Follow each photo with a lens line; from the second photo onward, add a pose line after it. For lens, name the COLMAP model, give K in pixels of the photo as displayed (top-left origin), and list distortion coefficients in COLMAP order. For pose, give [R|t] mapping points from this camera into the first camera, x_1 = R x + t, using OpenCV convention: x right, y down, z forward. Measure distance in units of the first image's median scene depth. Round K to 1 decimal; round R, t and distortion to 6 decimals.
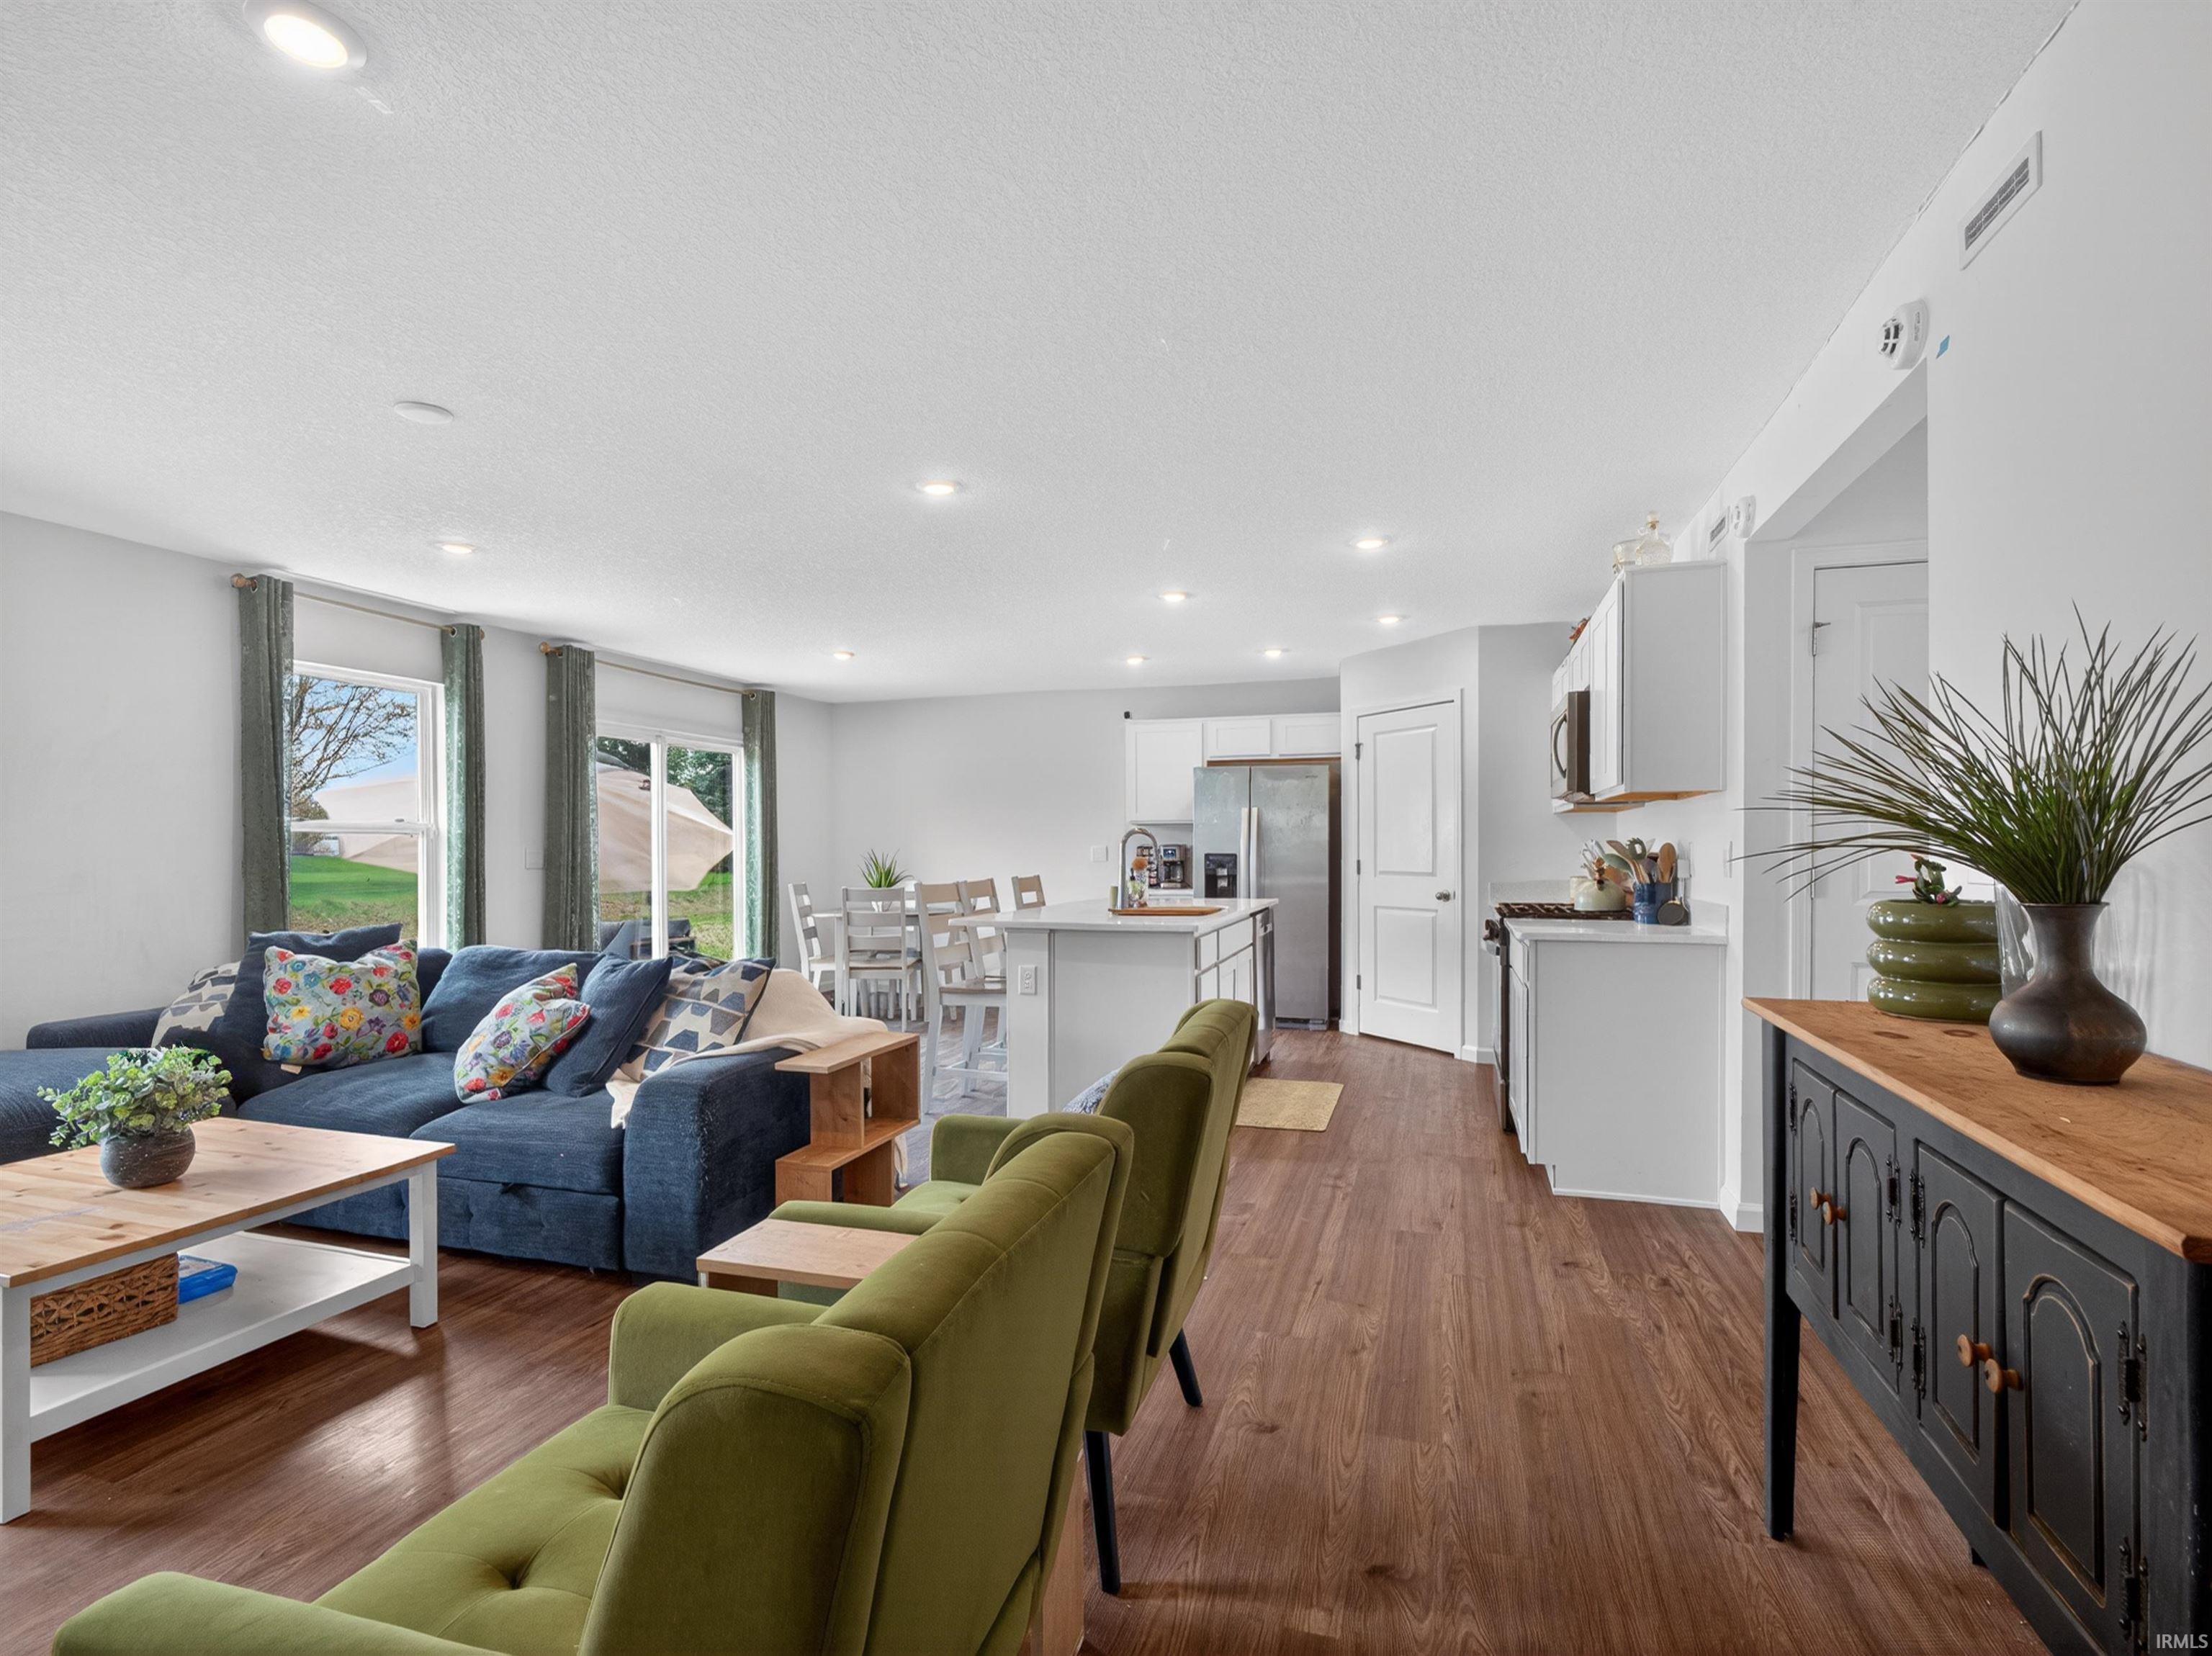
lens RADIAL K [[1047.4, 0, 1106.3], [0, 1047.4, 850.4], [0, 0, 1]] dist [-0.000751, -0.000709]
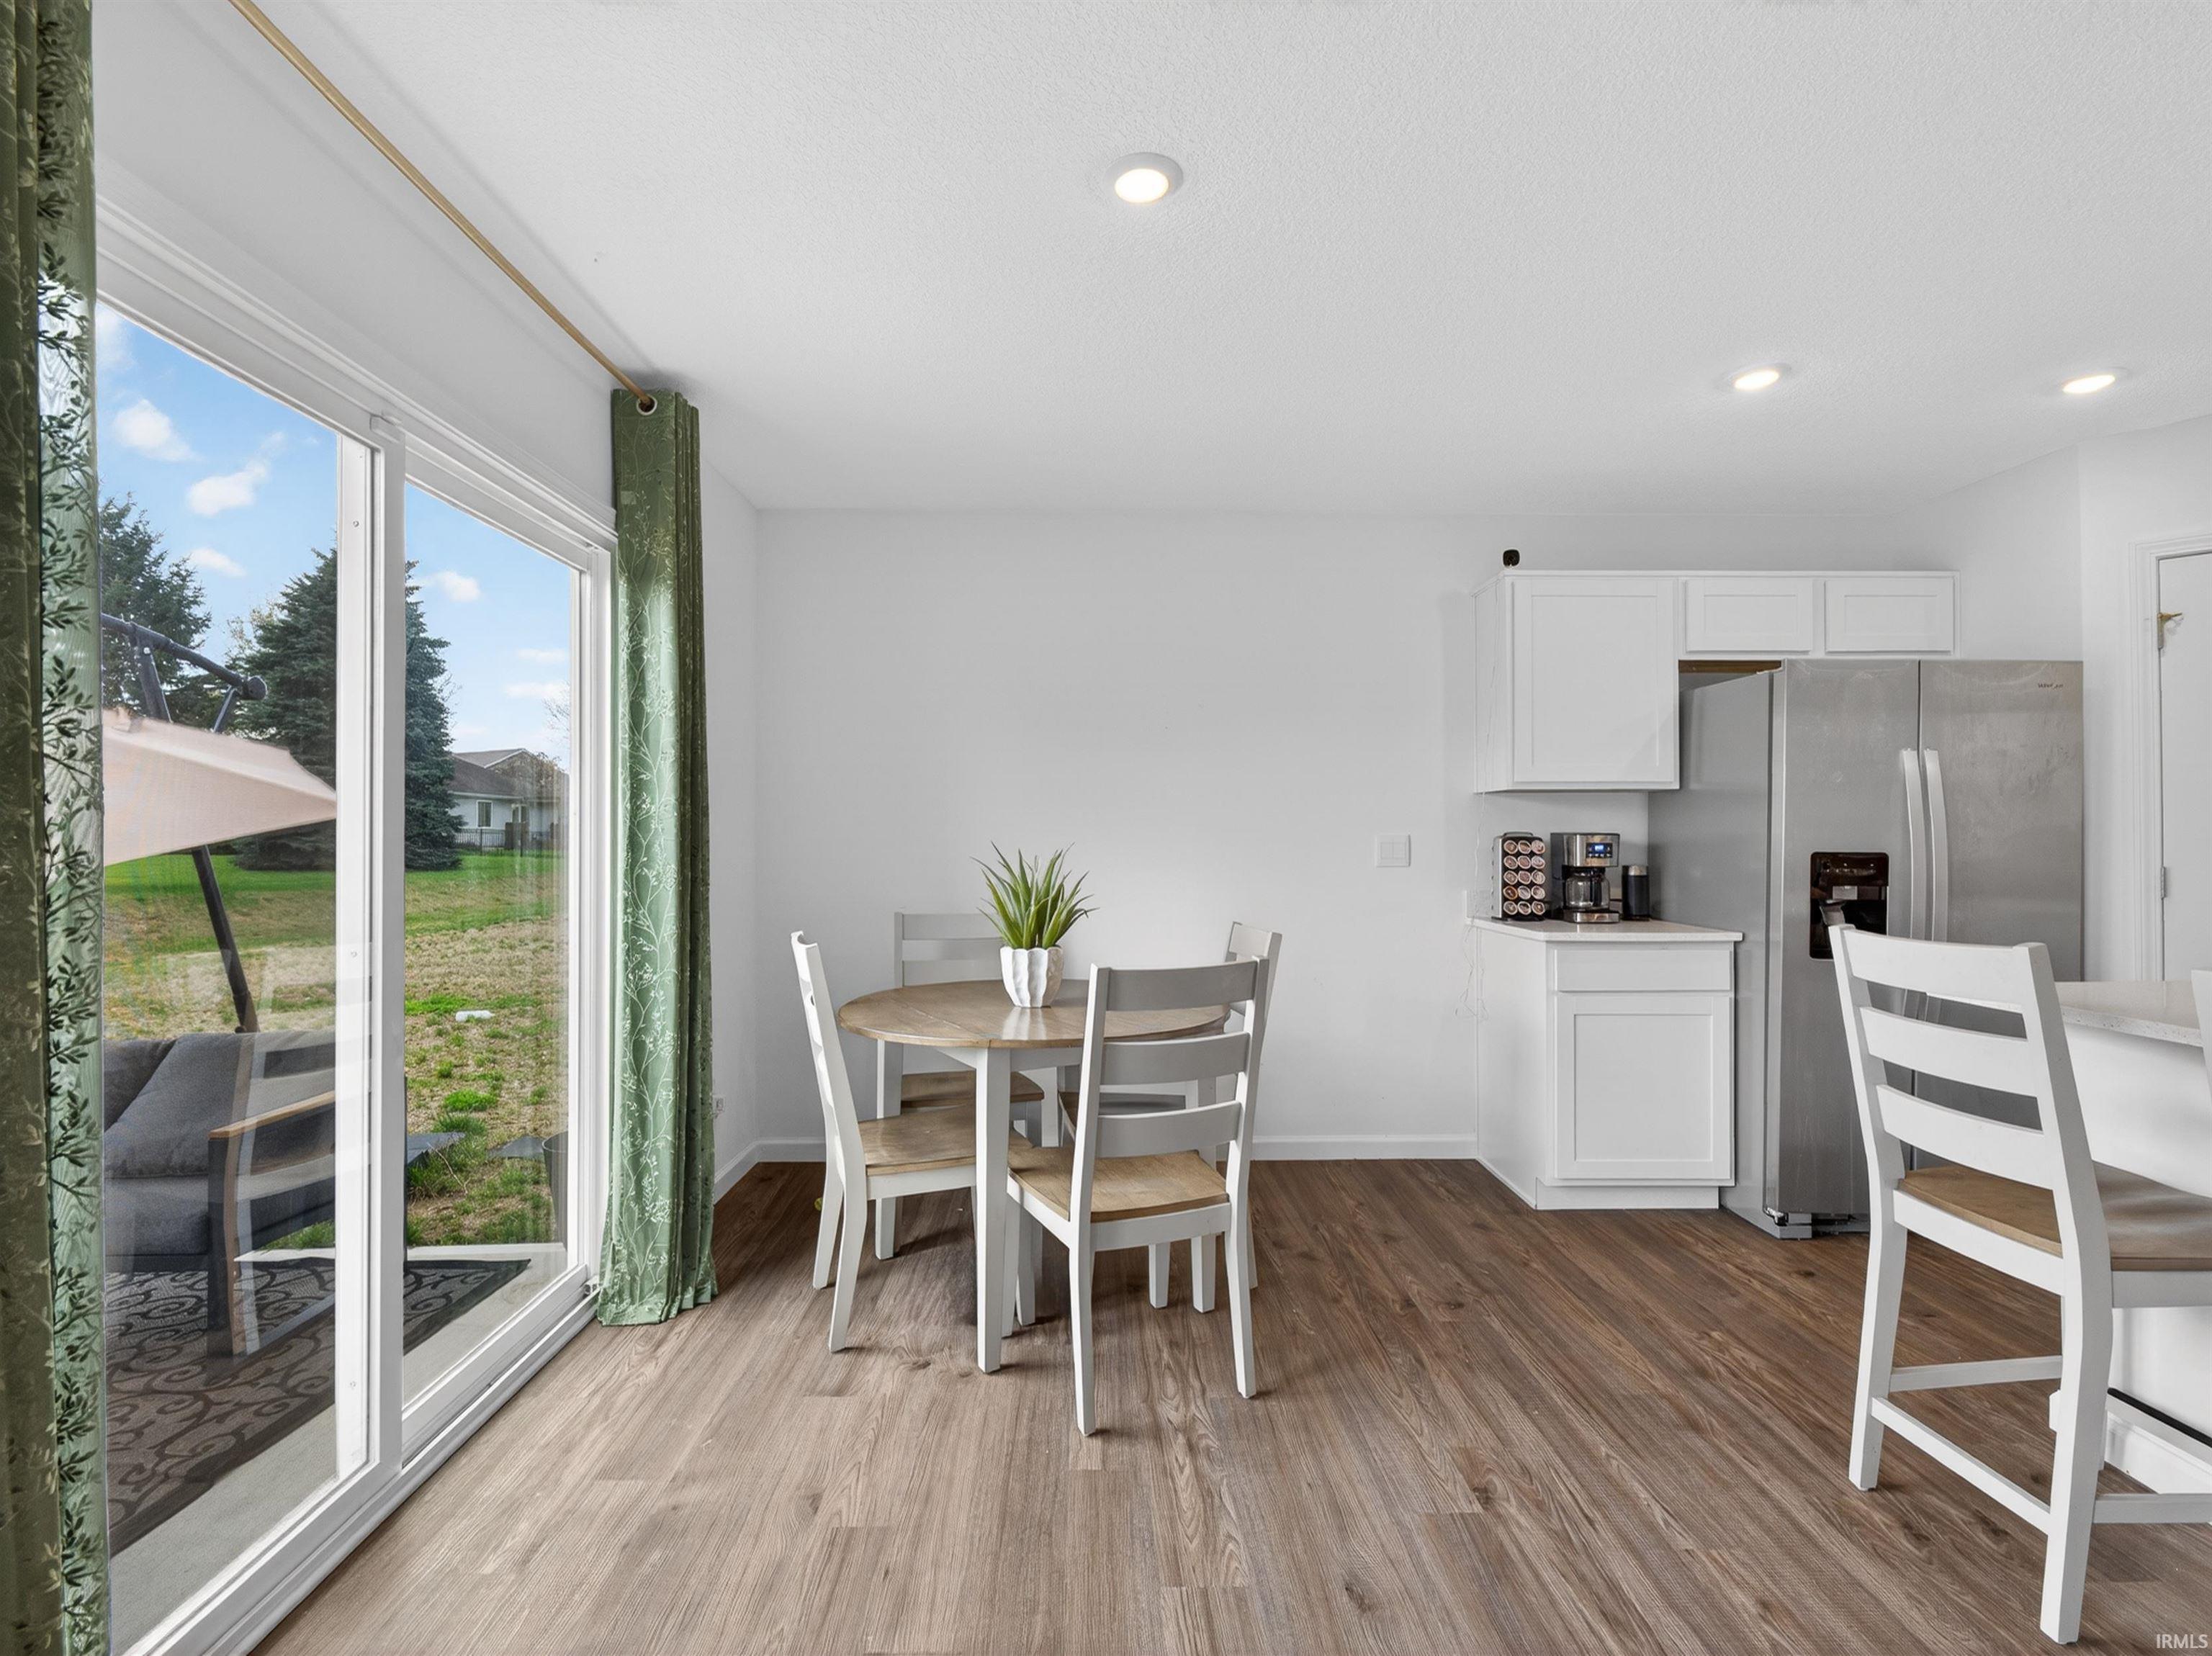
lens RADIAL K [[1047.4, 0, 1121.9], [0, 1047.4, 825.7], [0, 0, 1]] dist [-0.000751, -0.000709]
pose [[0.948725, 0.006475, 0.316036, -0.608030], [-0.001879, 0.999888, -0.014845, -0.002707], [-0.316097, 0.013490, 0.948631, 1.261670]]
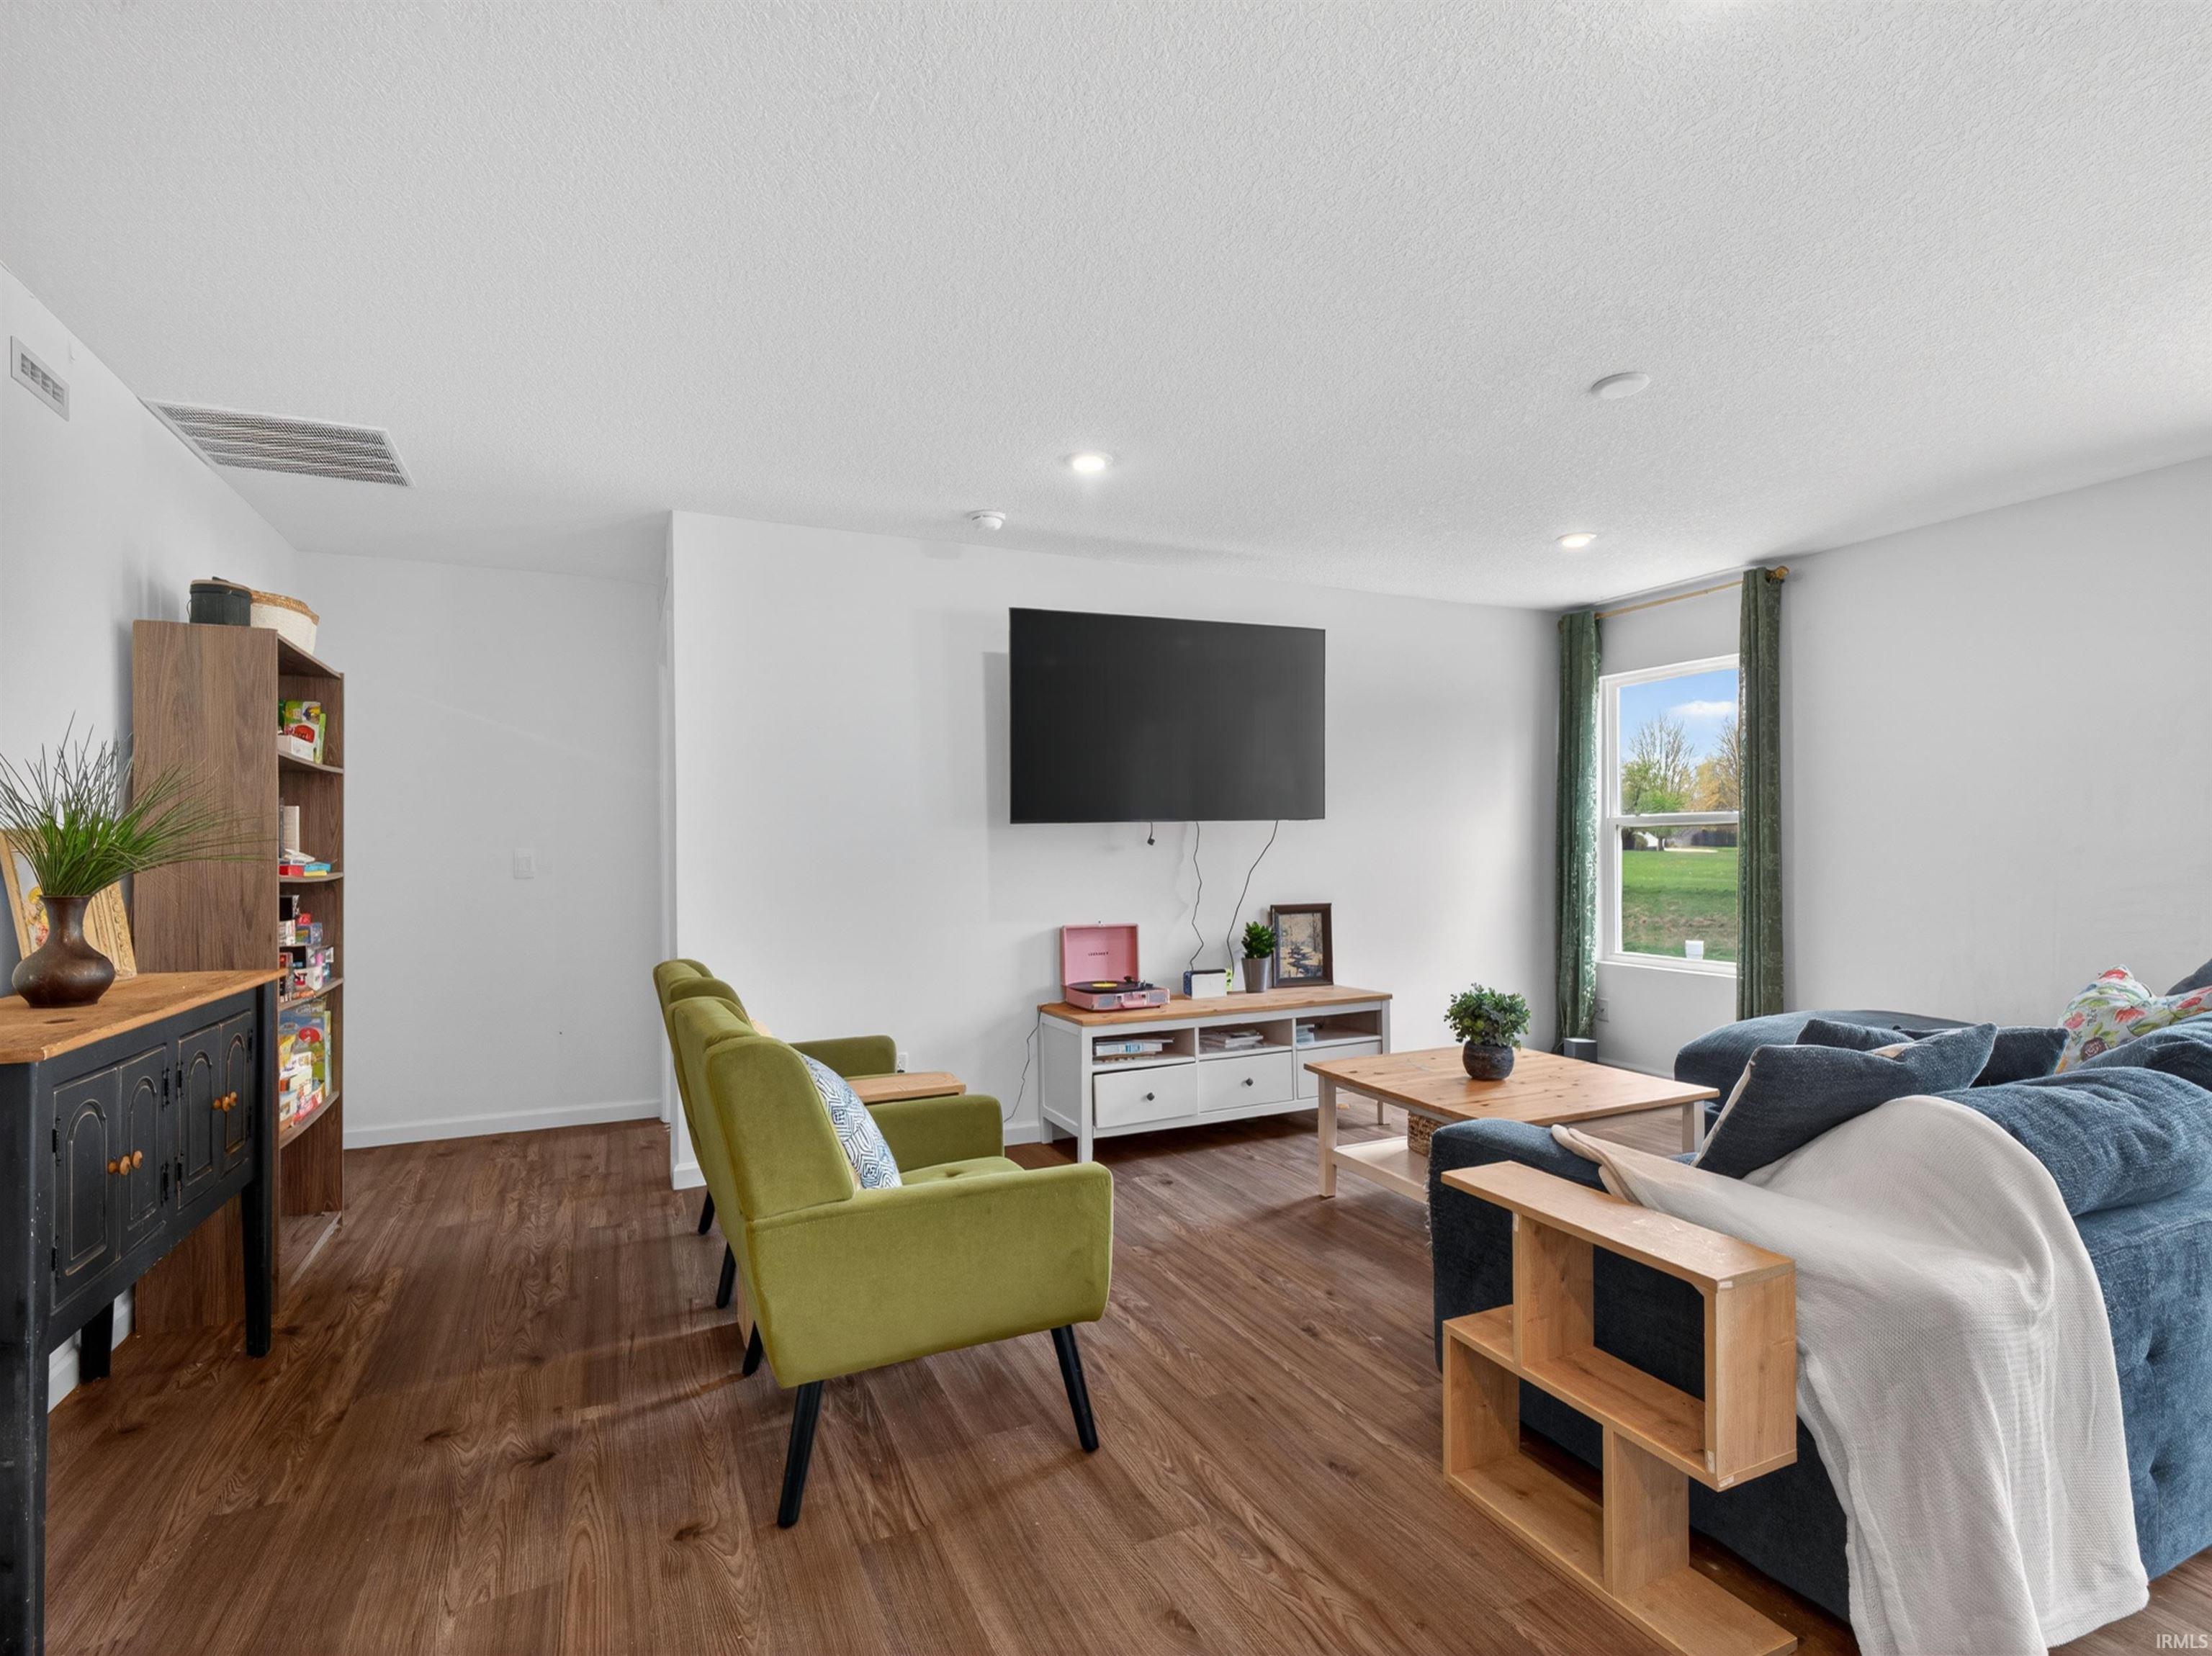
lens RADIAL K [[1047.4, 0, 1092.1], [0, 1047.4, 850.2], [0, 0, 1]] dist [-0.000751, -0.000709]
pose [[-0.739324, 0.014580, -0.673192, 0.270621], [0.011114, 0.999894, 0.009451, -0.005803], [0.673258, -0.000495, -0.739407, 1.053441]]
